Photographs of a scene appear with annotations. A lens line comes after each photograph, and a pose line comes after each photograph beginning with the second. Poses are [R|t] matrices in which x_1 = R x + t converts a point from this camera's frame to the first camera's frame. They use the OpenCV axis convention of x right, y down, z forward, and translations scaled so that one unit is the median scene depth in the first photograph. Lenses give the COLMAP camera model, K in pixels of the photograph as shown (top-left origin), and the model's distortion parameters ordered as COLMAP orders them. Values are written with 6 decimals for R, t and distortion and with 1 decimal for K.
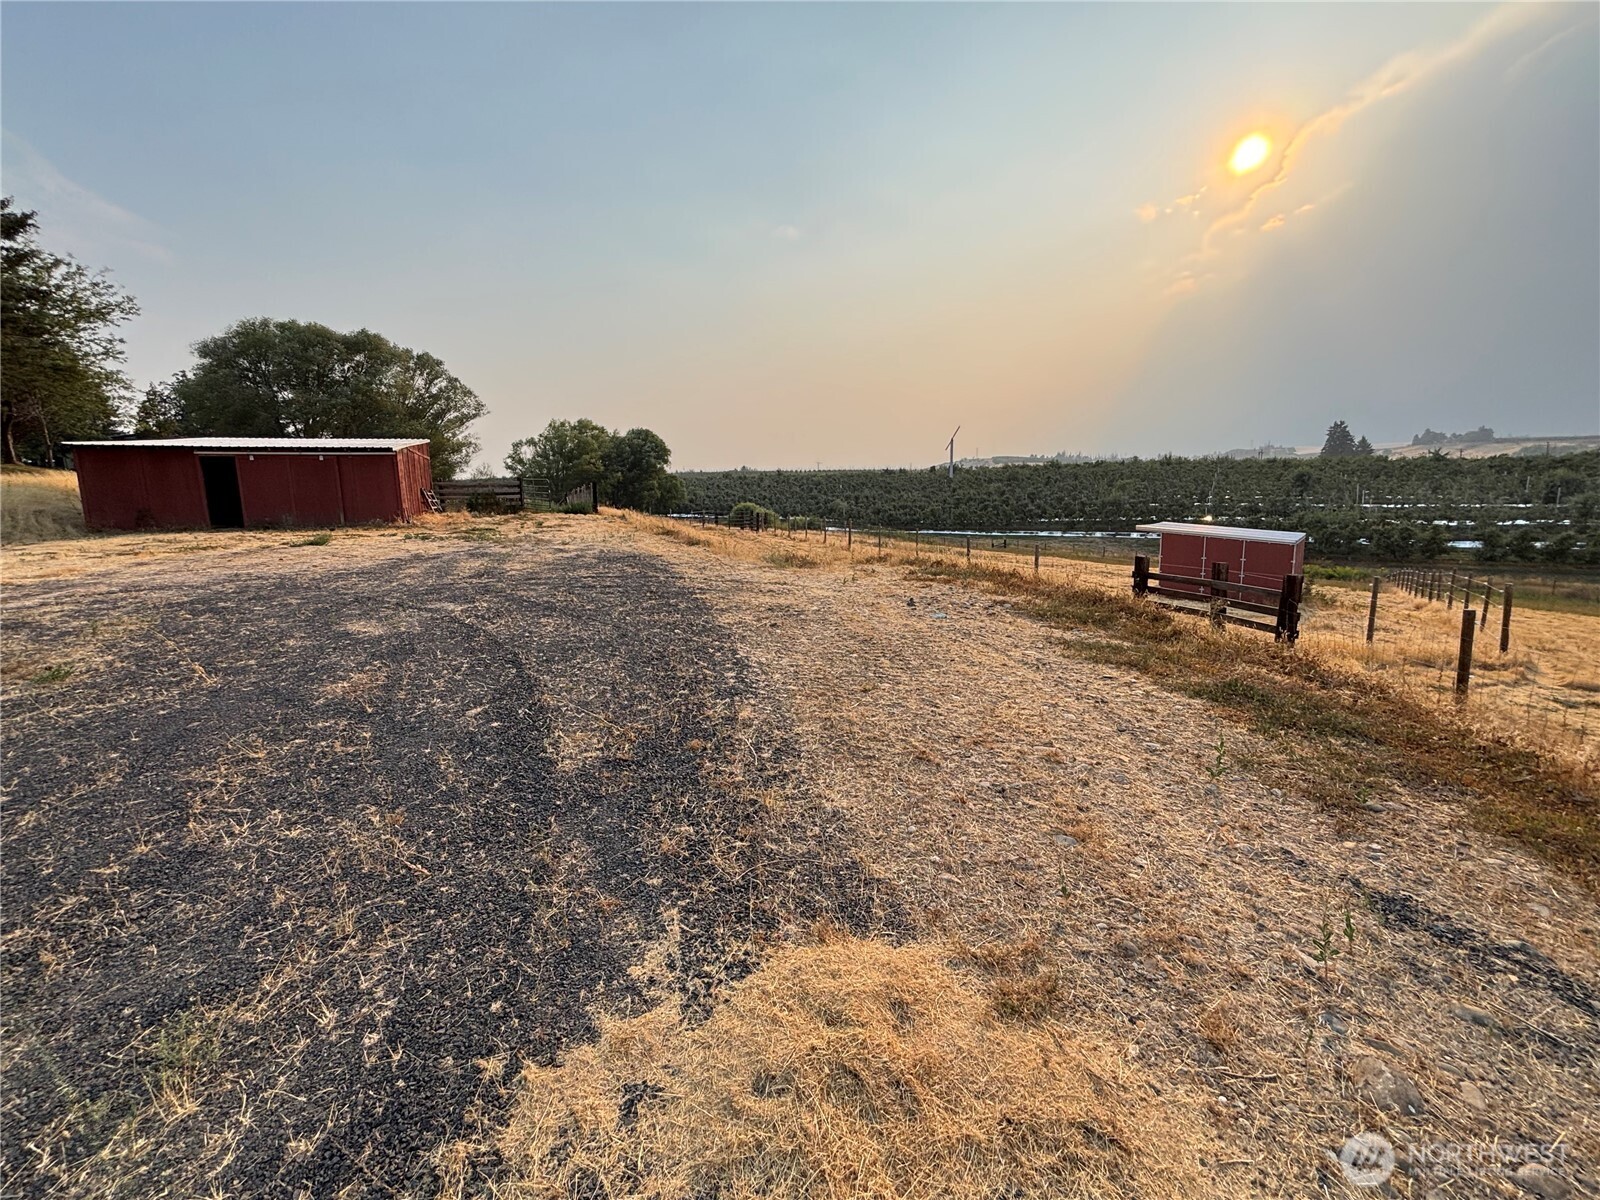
lens RADIAL K [[642.1, 0, 794.6], [0, 642.1, 591.2], [0, 0, 1]] dist [-0.000780, -0.000720]
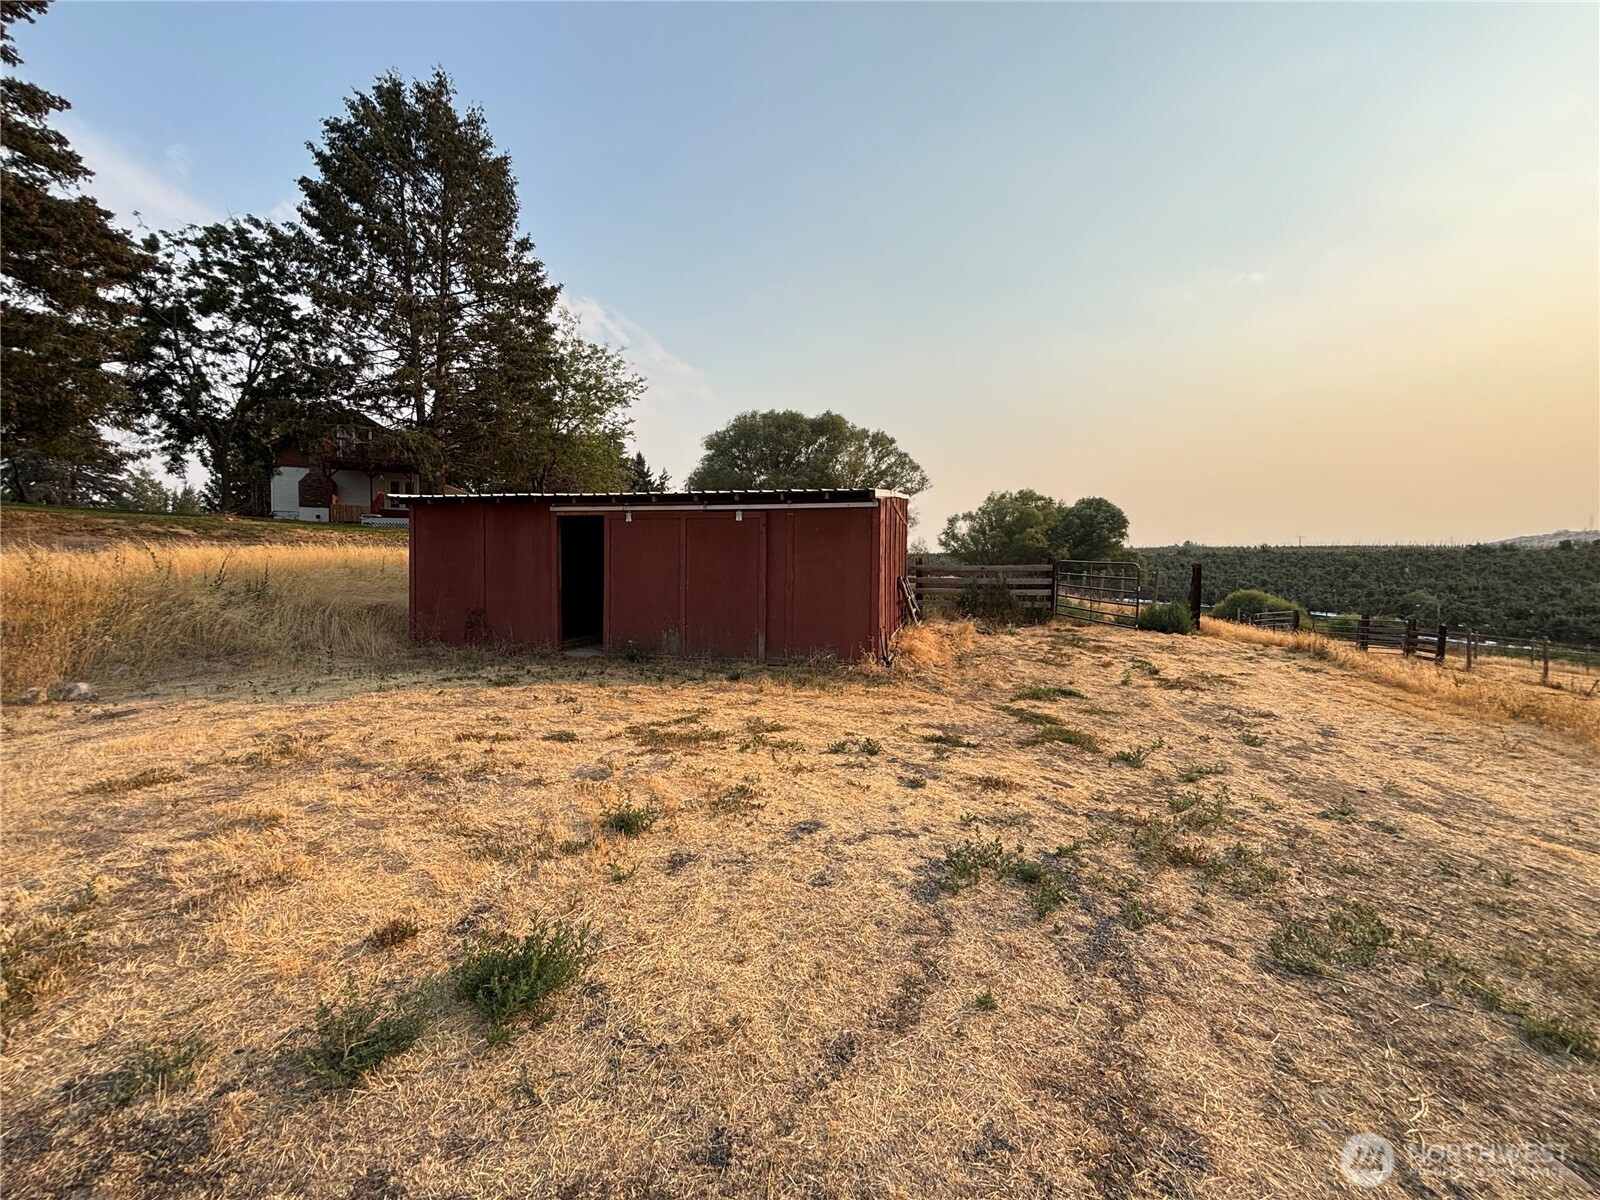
lens RADIAL K [[640.7, 0, 800.0], [0, 640.7, 600.0], [0, 0, 1]] dist [0.030981, -0.017658]
pose [[0.822041, 0.049338, -0.567287, -0.078768], [-0.107650, 0.991740, -0.069740, -0.021686], [0.559160, 0.118397, 0.820562, 0.118034]]
